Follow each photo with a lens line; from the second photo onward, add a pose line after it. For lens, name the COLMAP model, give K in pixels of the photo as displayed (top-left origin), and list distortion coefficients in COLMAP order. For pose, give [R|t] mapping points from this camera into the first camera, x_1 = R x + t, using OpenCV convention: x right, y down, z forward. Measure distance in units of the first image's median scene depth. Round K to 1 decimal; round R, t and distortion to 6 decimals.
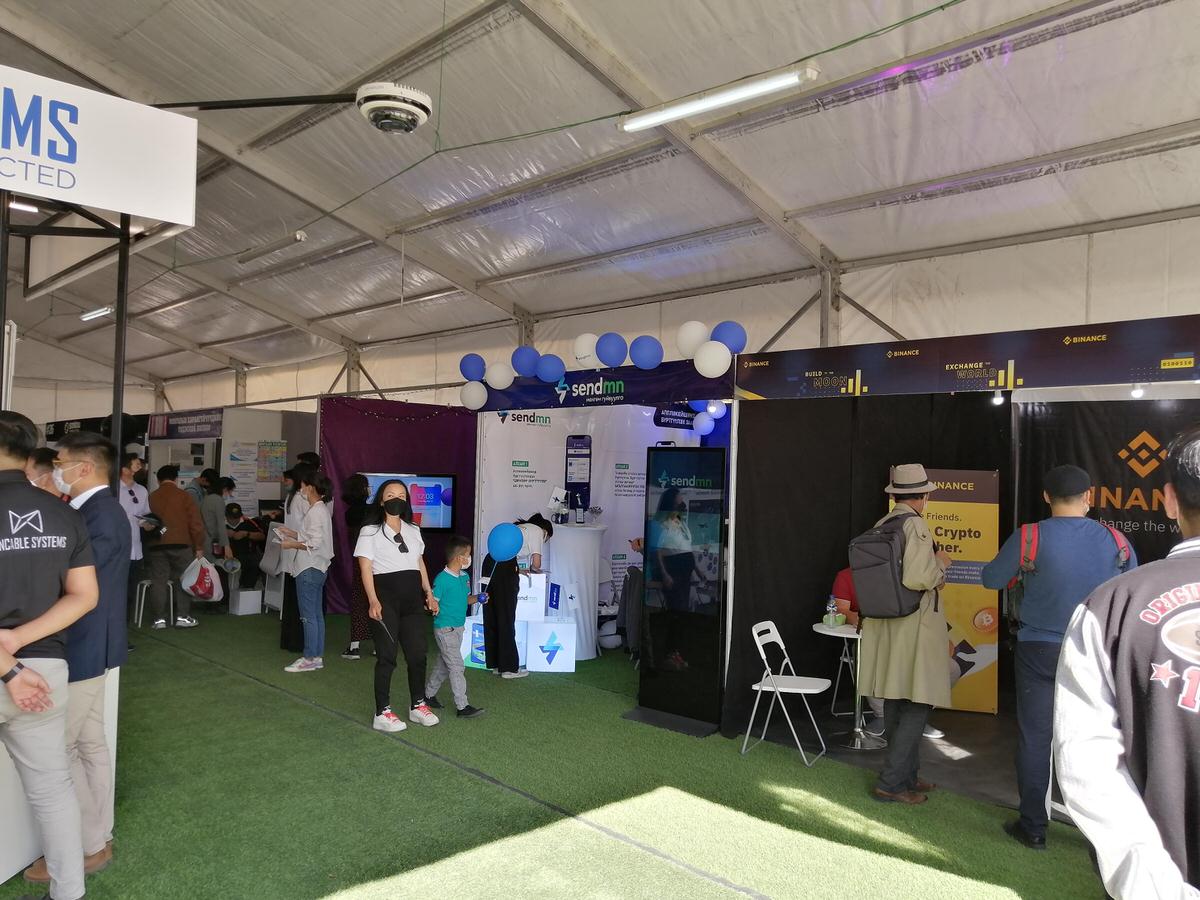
lens RADIAL K [[932.4, 0, 600.0], [0, 932.4, 450.0], [0, 0, 1]] dist [0.024693, 0.000647]
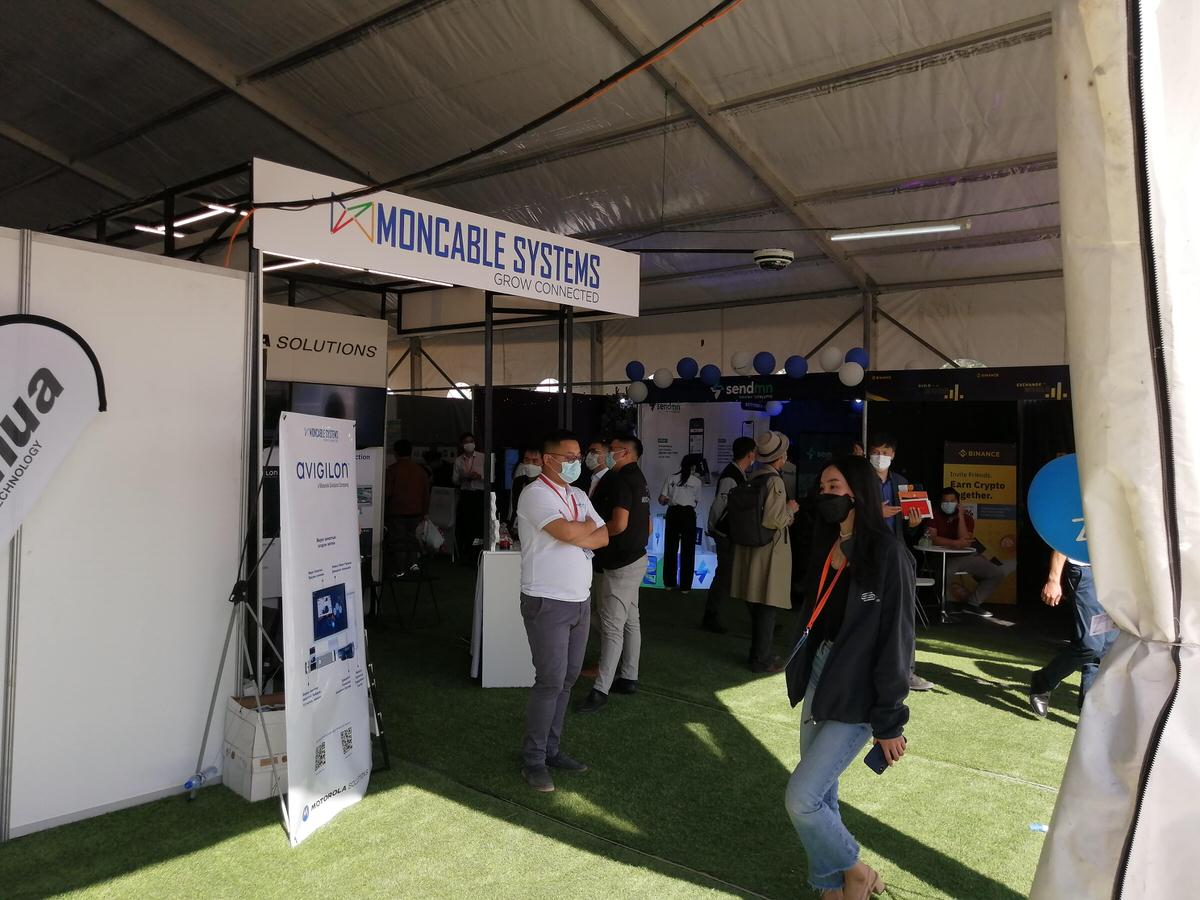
lens RADIAL K [[932.4, 0, 600.0], [0, 932.4, 450.0], [0, 0, 1]] dist [0.024693, 0.000647]
pose [[0.995011, -0.011769, 0.099073, -0.322361], [0.007771, 0.999143, 0.040646, -0.028316], [-0.099466, -0.039674, 0.994250, -0.352607]]
